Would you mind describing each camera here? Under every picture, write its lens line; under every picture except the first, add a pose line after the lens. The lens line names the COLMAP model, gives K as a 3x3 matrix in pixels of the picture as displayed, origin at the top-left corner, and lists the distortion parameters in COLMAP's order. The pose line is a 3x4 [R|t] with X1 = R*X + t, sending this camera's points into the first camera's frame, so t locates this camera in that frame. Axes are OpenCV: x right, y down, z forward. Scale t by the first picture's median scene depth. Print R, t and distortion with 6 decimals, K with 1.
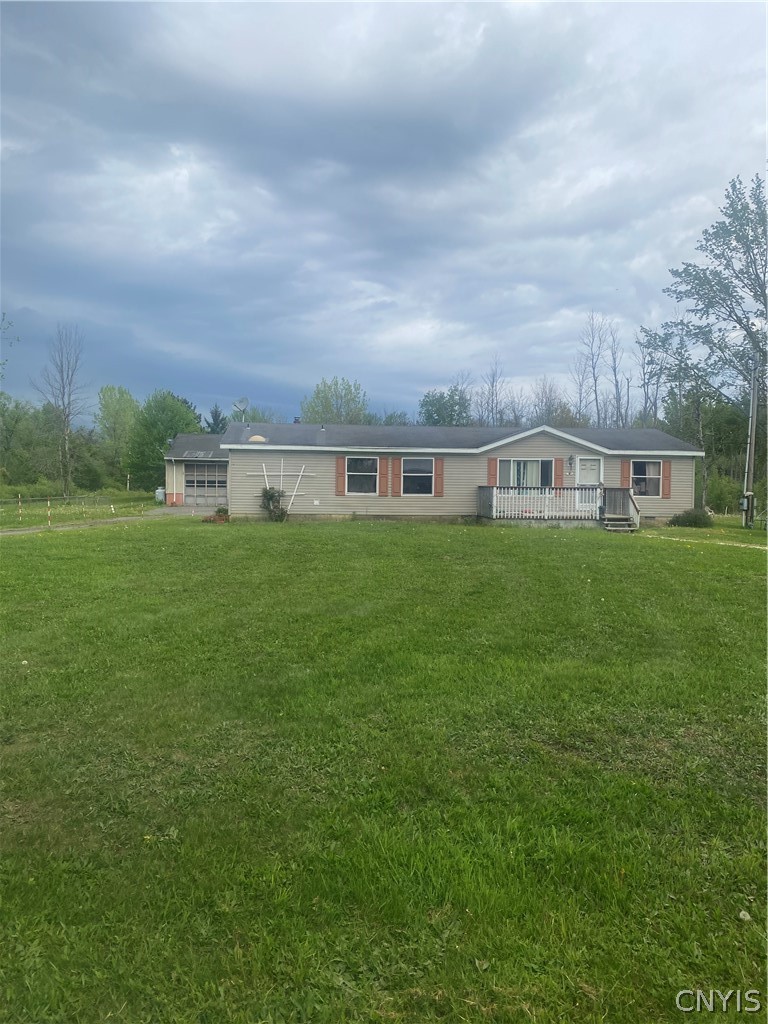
lens RADIAL K [[790.3, 0, 384.0], [0, 790.3, 512.0], [0, 0, 1]] dist [0.000044, -0.000338]
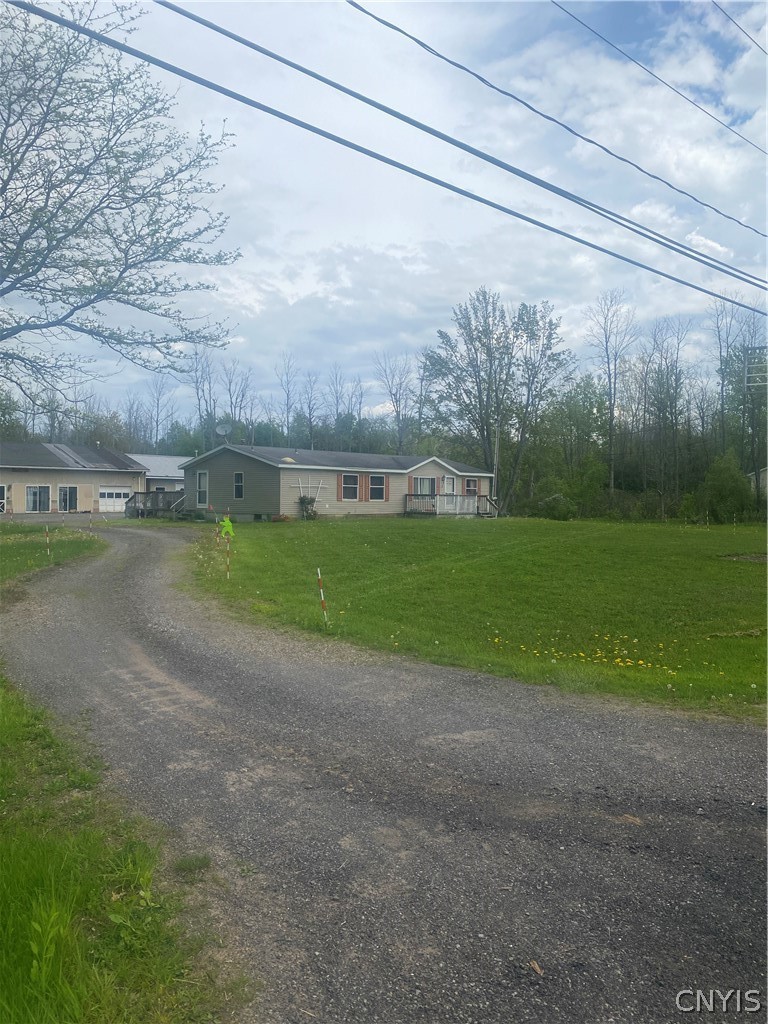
lens RADIAL K [[790.3, 0, 384.0], [0, 790.3, 512.0], [0, 0, 1]] dist [0.000044, -0.000338]
pose [[0.728031, -0.015659, 0.685366, -0.971068], [0.003140, 0.999805, 0.019507, -0.028498], [-0.685537, -0.012050, 0.727938, -0.097982]]
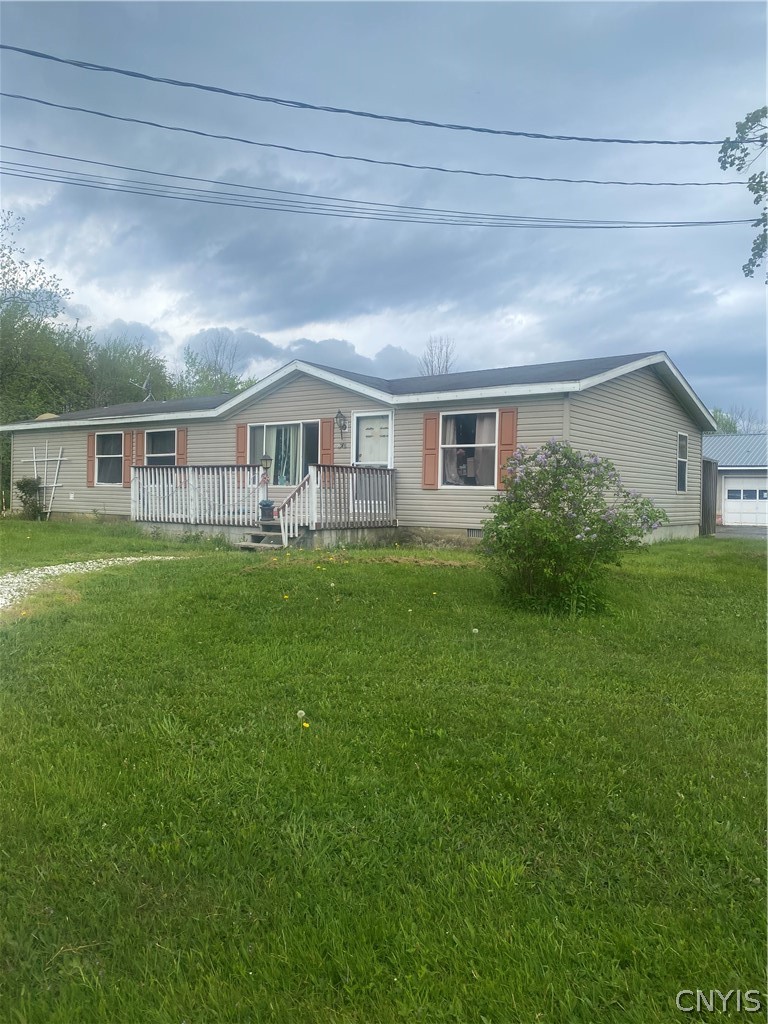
lens RADIAL K [[790.3, 0, 384.0], [0, 790.3, 512.0], [0, 0, 1]] dist [0.000044, -0.000338]
pose [[0.783861, 0.014413, -0.620768, 0.603825], [-0.009637, 0.999893, 0.011048, -0.008272], [0.620861, -0.002678, 0.783916, 0.591481]]
